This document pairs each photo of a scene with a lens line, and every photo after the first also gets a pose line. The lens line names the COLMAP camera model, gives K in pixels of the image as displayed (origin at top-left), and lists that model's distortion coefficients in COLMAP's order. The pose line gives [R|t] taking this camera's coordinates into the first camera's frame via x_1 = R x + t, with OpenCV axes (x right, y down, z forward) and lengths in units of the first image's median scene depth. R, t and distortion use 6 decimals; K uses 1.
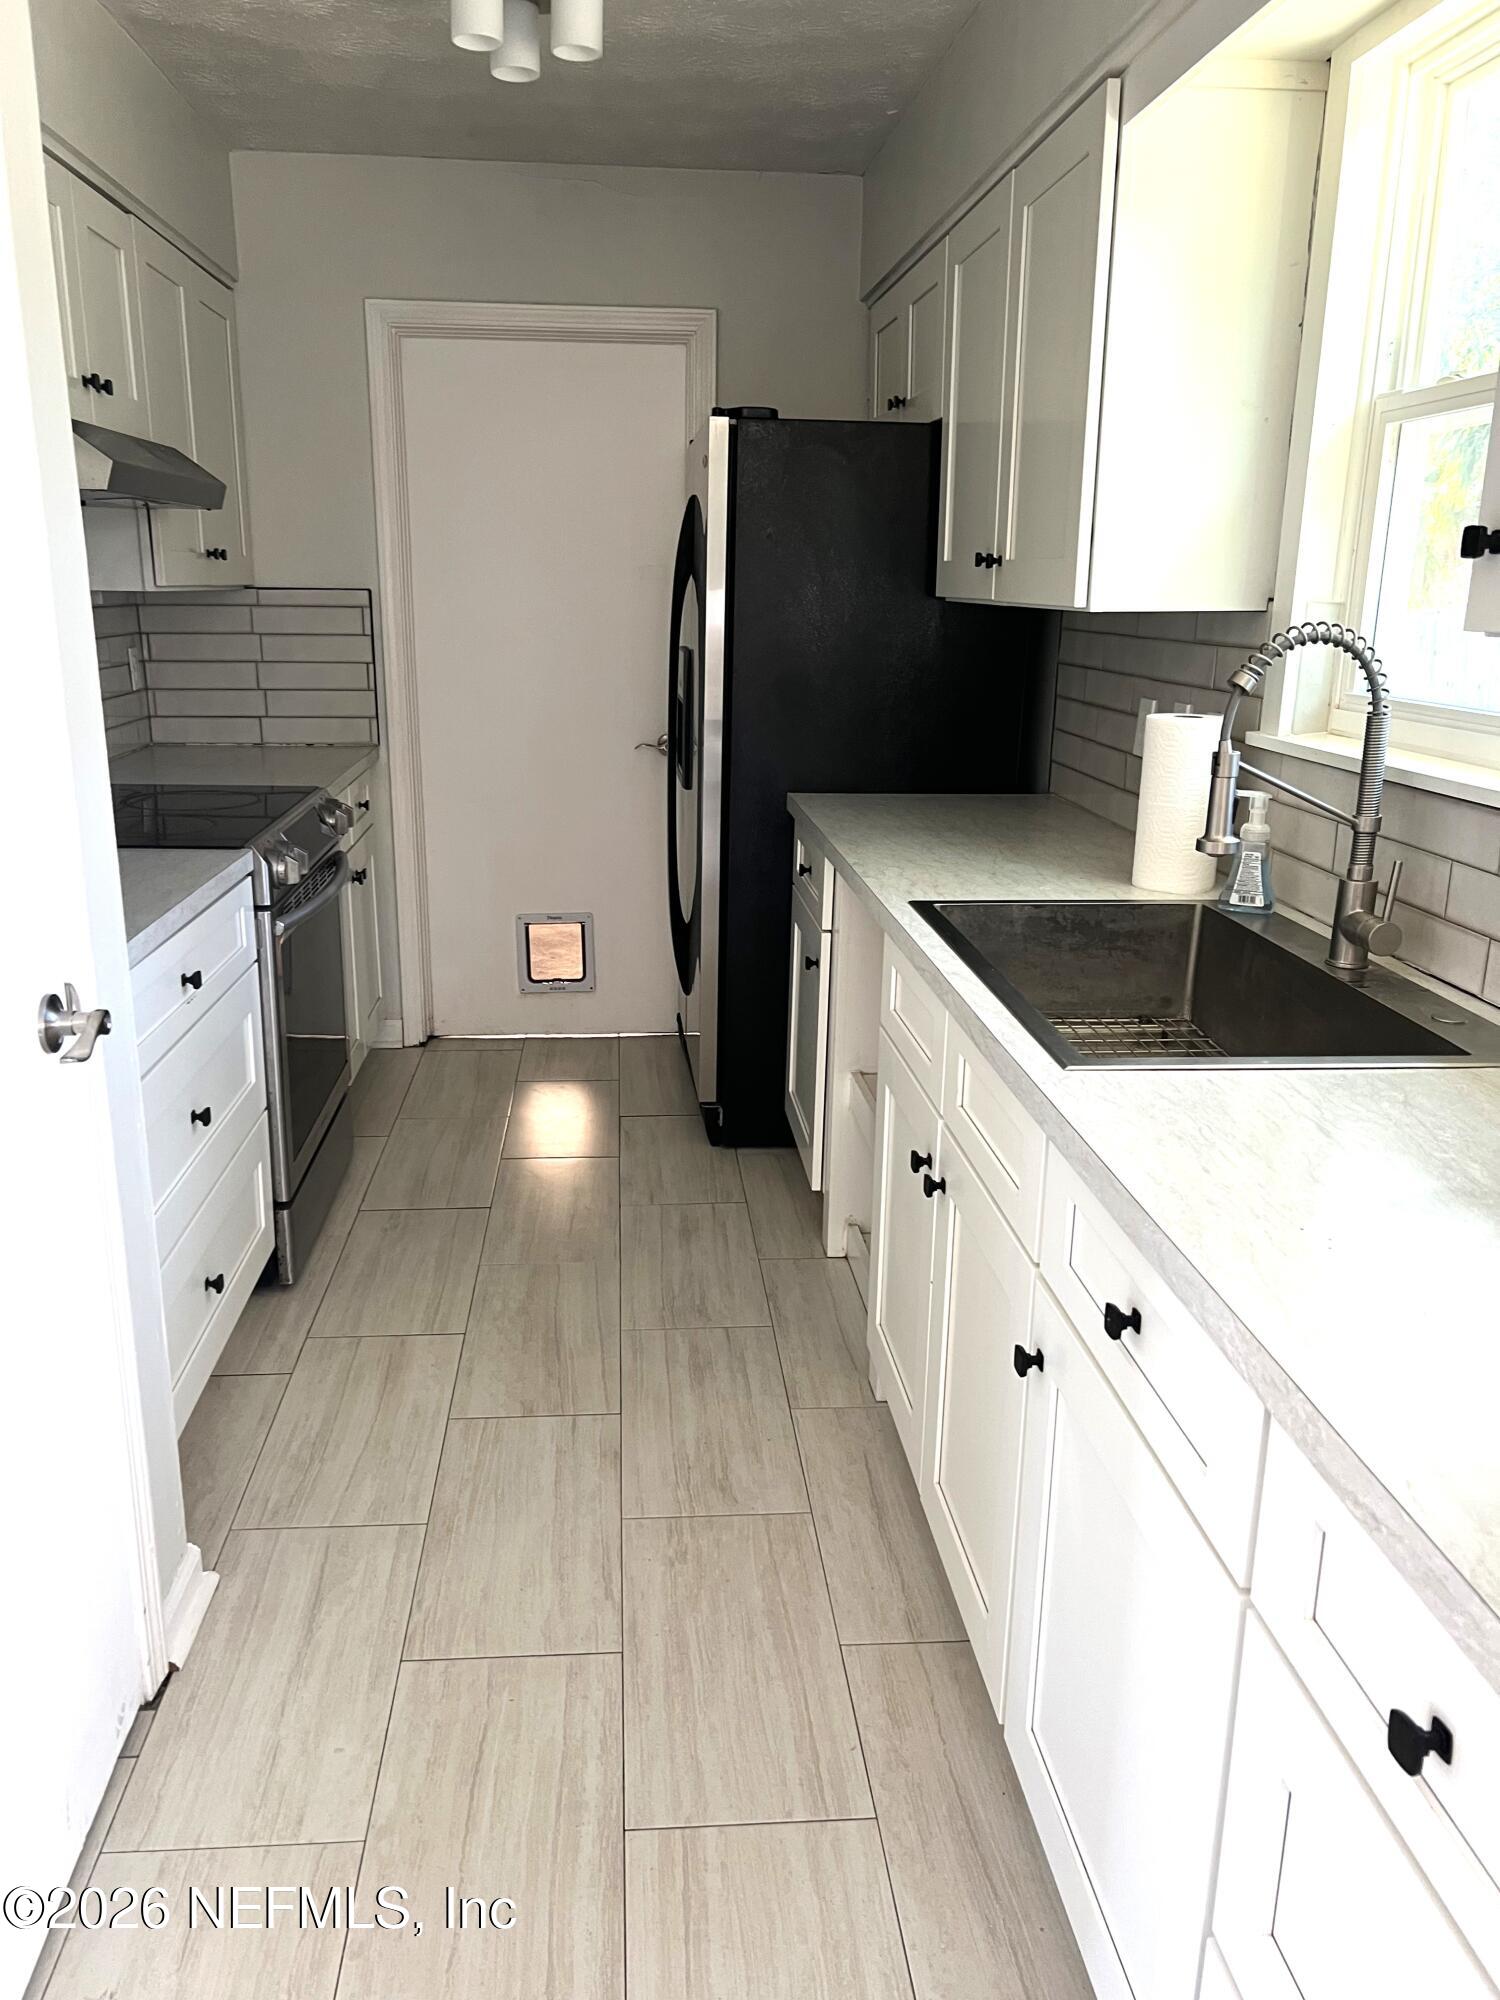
lens RADIAL K [[1531.1, 0, 750.0], [0, 1531.1, 1000.0], [0, 0, 1]] dist [-0.048031, -0.003669]
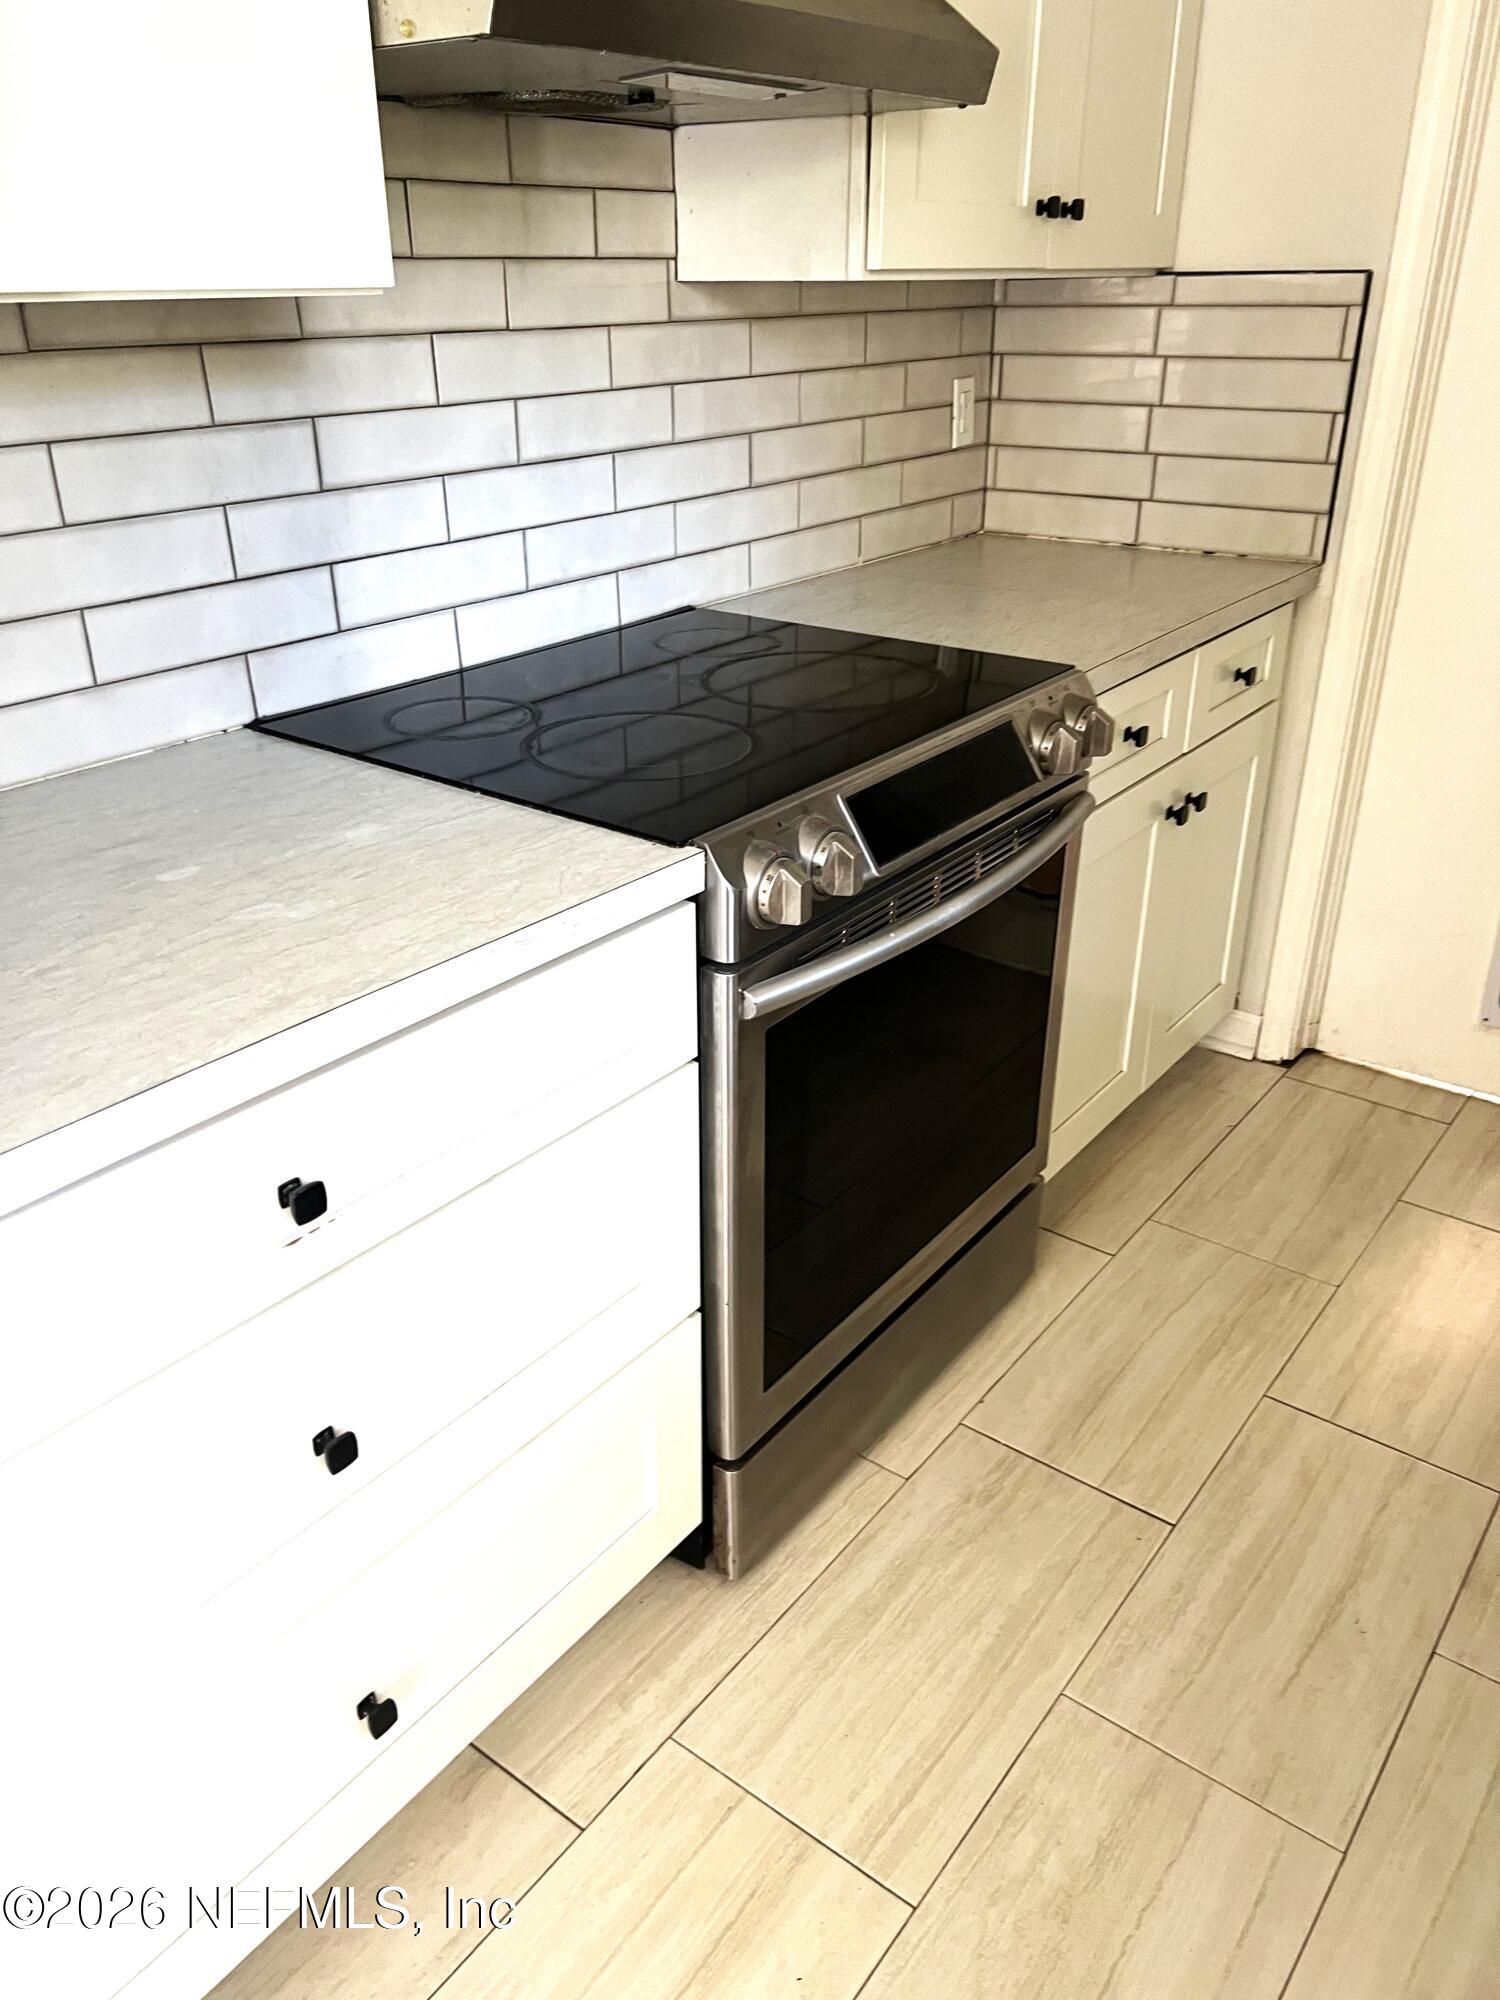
lens RADIAL K [[1467.1, 0, 750.0], [0, 1467.1, 1000.0], [0, 0, 1]] dist [0.009573, 0.000981]
pose [[0.731471, 0.275524, -0.623728, -0.009547], [-0.156140, 0.958104, 0.240119, -0.121756], [0.663755, -0.078251, 0.743845, 0.479433]]
